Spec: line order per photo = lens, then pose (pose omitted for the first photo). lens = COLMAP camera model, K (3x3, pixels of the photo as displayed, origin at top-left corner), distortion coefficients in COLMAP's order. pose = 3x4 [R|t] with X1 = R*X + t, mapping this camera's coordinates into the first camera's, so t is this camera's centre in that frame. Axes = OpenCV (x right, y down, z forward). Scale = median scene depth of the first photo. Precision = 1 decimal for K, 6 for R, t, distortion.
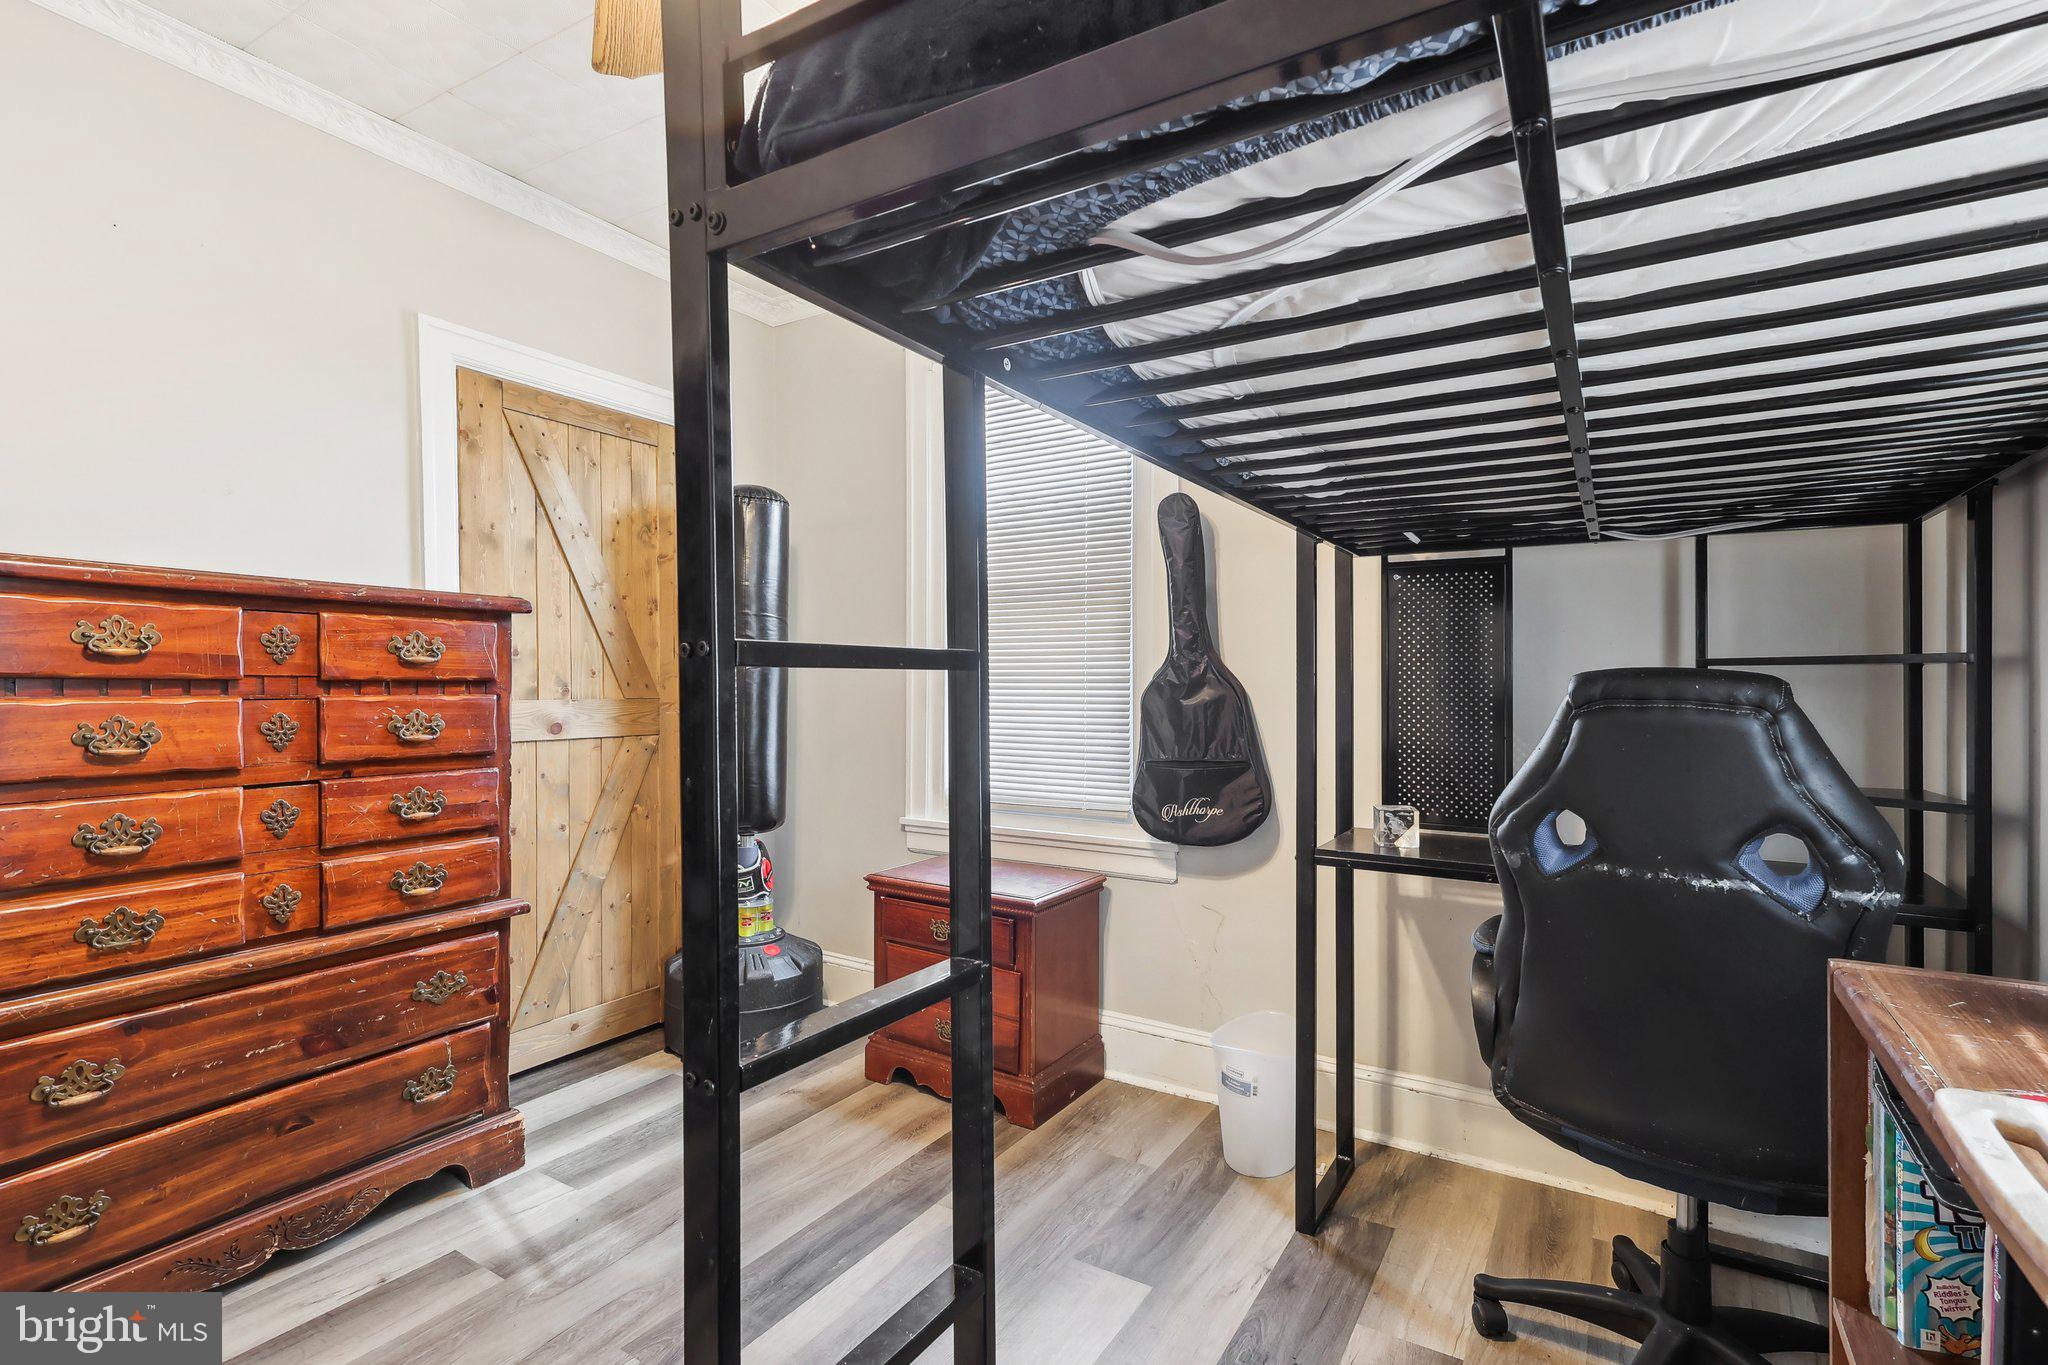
lens RADIAL K [[964.1, 0, 1020.7], [0, 964.1, 679.7], [0, 0, 1]] dist [0.001486, 0.001150]
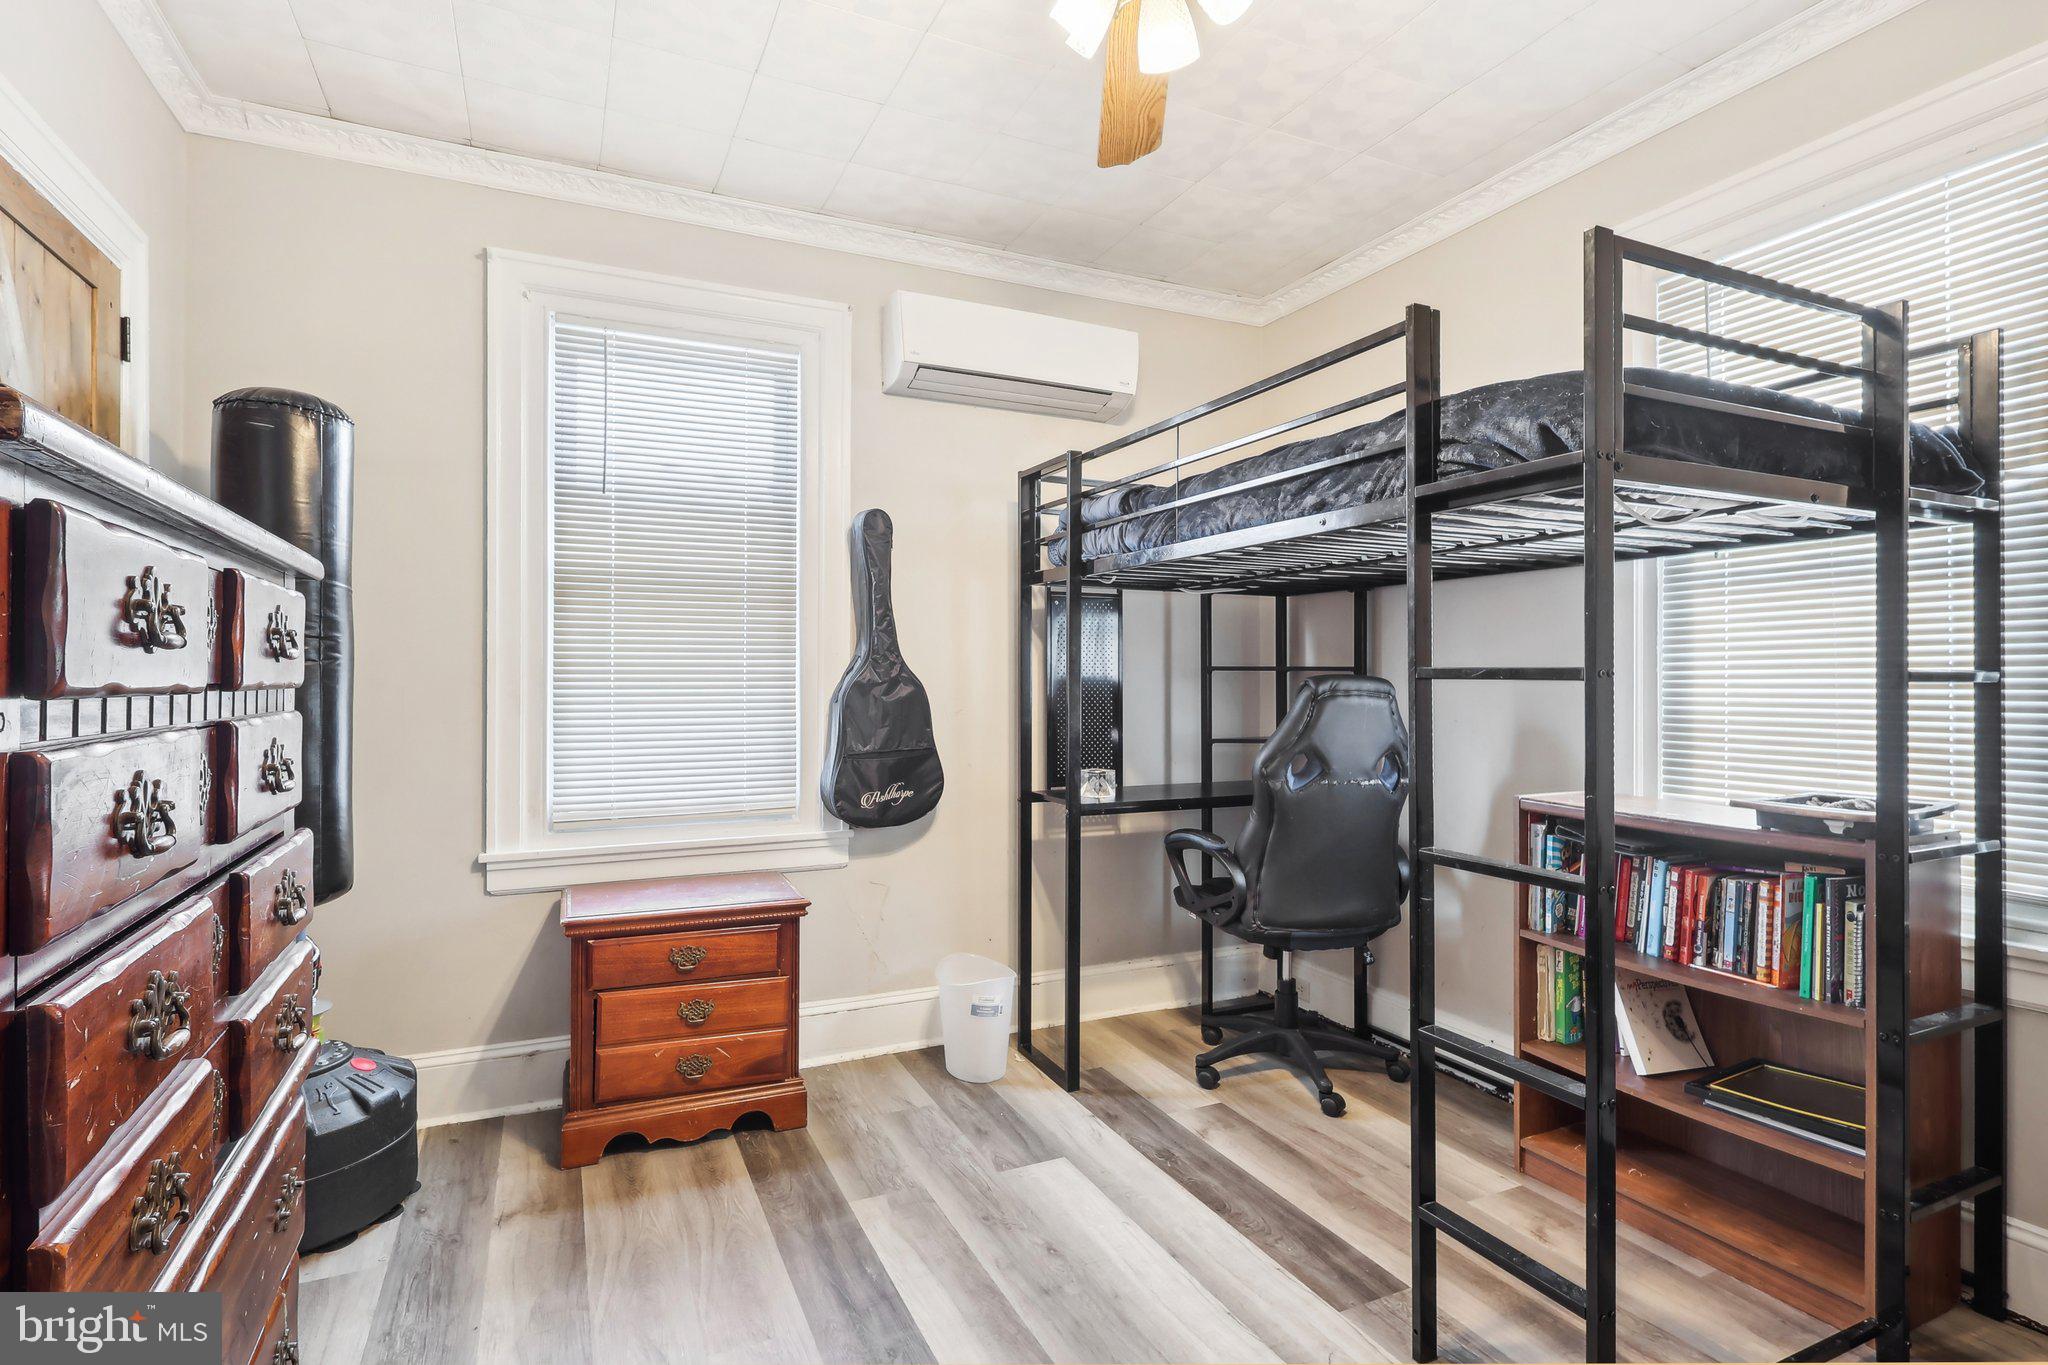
lens RADIAL K [[1017.7, 0, 1017.5], [0, 1017.7, 681.2], [0, 0, 1]] dist [0.002800, 0.000384]
pose [[0.546603, -0.004107, 0.837382, -0.735931], [0.000290, 0.999989, 0.004715, -0.002242], [-0.837392, -0.002334, 0.546598, 0.232235]]
